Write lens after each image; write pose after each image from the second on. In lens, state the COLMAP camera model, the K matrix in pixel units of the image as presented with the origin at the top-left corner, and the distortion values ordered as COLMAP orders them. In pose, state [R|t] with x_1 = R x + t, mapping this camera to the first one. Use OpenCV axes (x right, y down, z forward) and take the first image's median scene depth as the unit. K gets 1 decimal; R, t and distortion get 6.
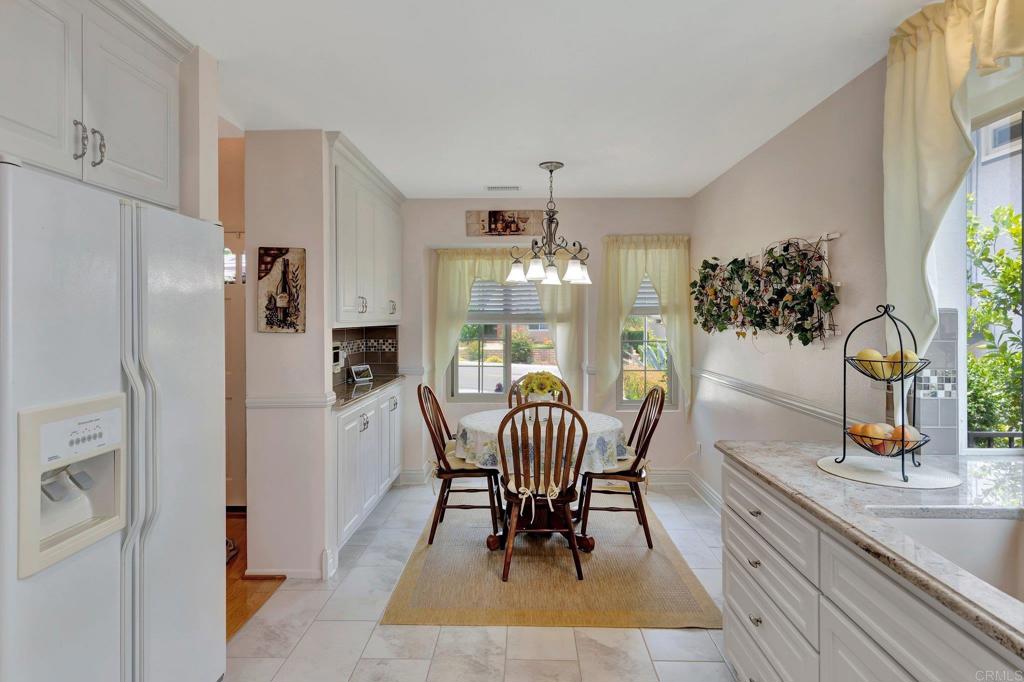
lens RADIAL K [[600.6, 0, 516.7], [0, 600.6, 314.2], [0, 0, 1]] dist [0.029817, -0.023343]
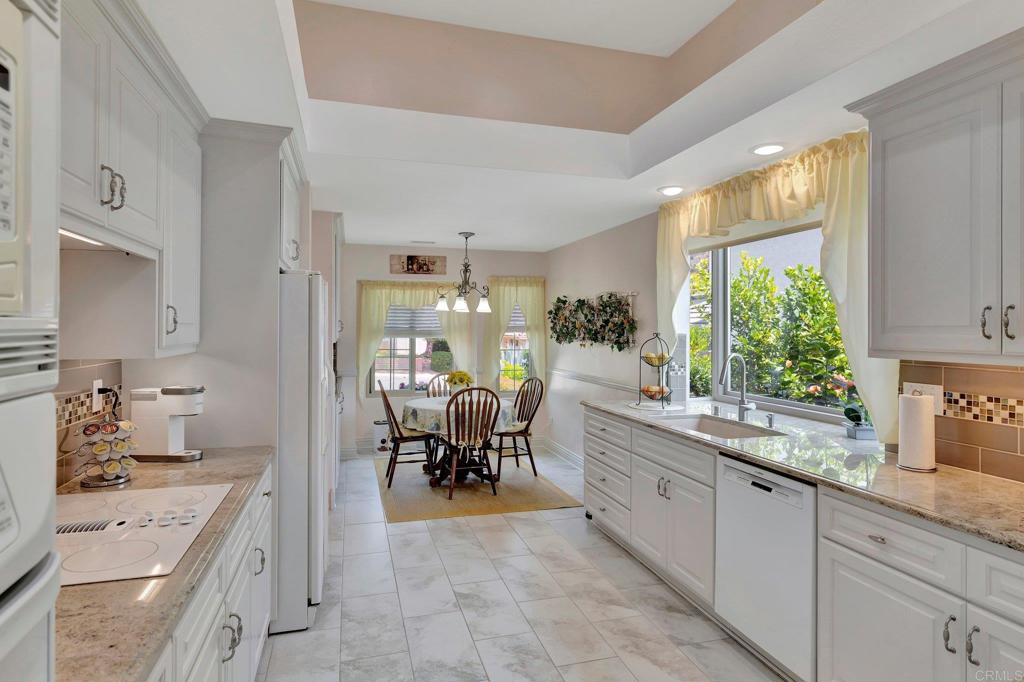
lens RADIAL K [[600.6, 0, 516.7], [0, 600.6, 314.2], [0, 0, 1]] dist [0.029817, -0.023343]
pose [[0.954667, 0.011151, 0.297466, -0.325681], [-0.006622, 0.999846, -0.016230, -0.026785], [-0.297601, 0.013525, 0.954594, -0.577797]]
